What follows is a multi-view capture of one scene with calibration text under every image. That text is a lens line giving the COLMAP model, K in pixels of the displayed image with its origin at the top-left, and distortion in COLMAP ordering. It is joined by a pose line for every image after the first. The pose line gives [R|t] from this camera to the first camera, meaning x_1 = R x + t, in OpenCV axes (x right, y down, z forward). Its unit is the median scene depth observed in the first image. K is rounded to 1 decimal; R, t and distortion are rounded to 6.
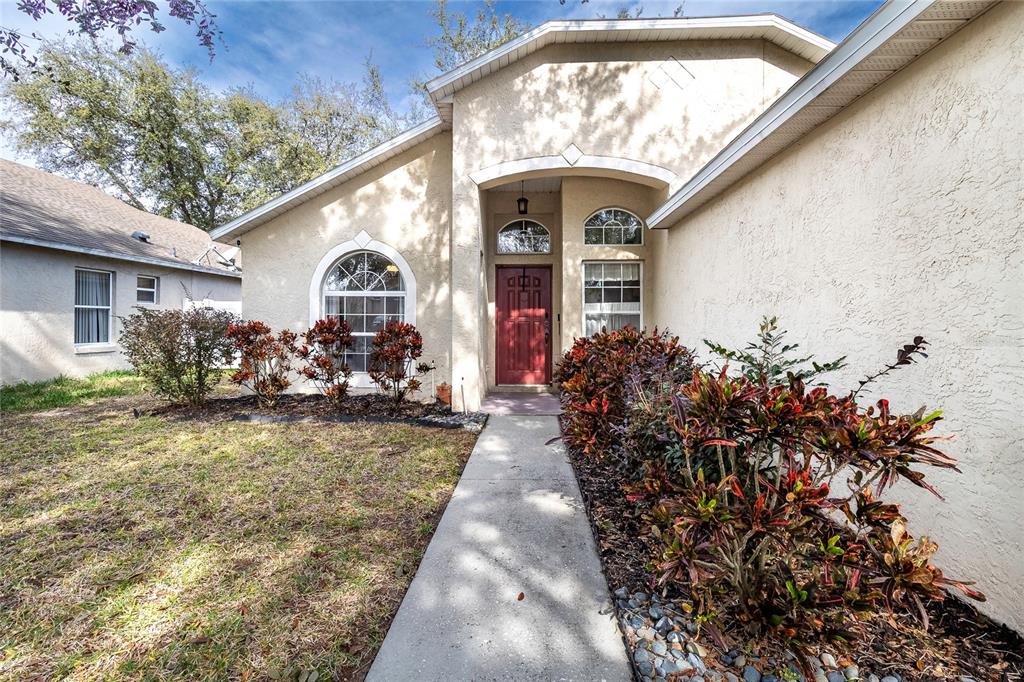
lens RADIAL K [[480.4, 0, 516.3], [0, 480.4, 313.3], [0, 0, 1]] dist [0.000662, -0.000015]
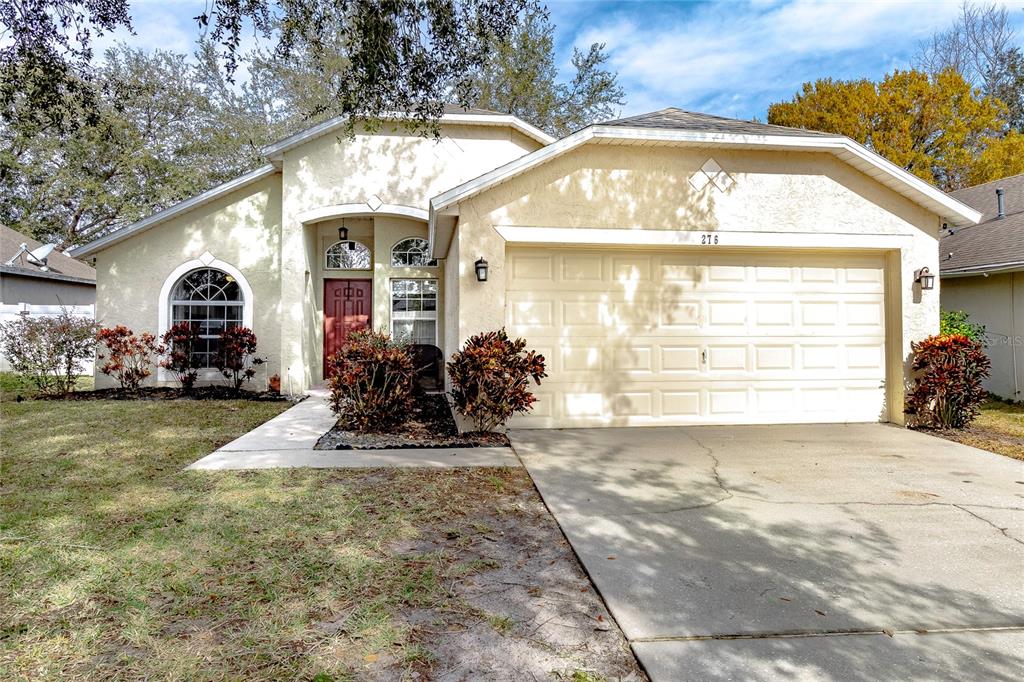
lens RADIAL K [[652.7, 0, 515.1], [0, 652.7, 296.1], [0, 0, 1]] dist [0.000217, -0.001233]
pose [[0.984915, 0.006749, 0.172905, 0.170481], [-0.001865, 0.999595, -0.028391, -0.014025], [-0.173027, 0.027640, 0.984529, -0.792252]]
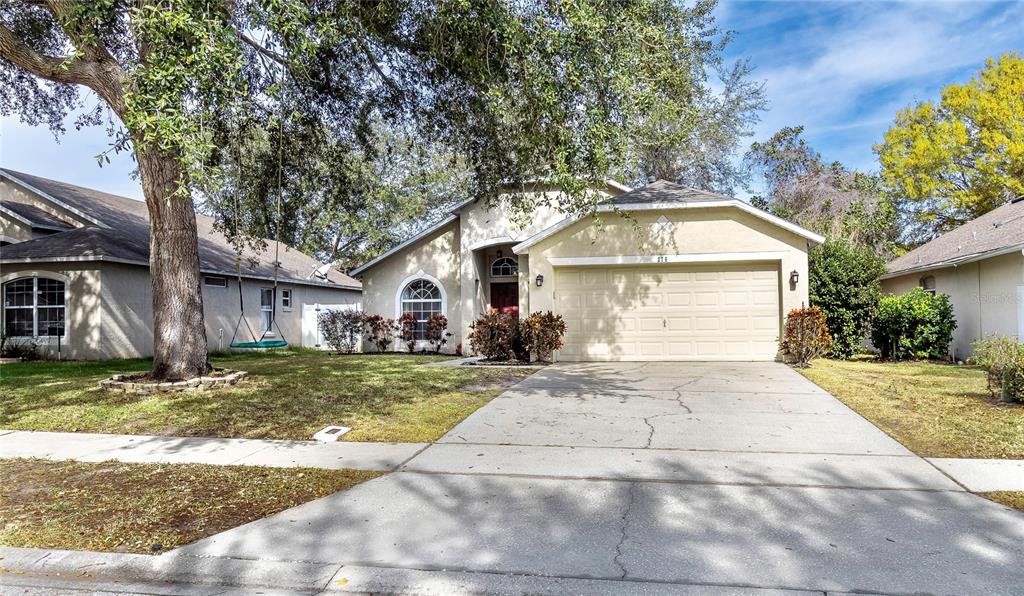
lens RADIAL K [[741.5, 0, 512.0], [0, 741.5, 298.0], [0, 0, 1]] dist [-0.002178, -0.000130]
pose [[0.986208, -0.019071, -0.164408, 0.590711], [0.016243, 0.999696, -0.018529, 0.011566], [0.164711, 0.015603, 0.986218, -2.077058]]
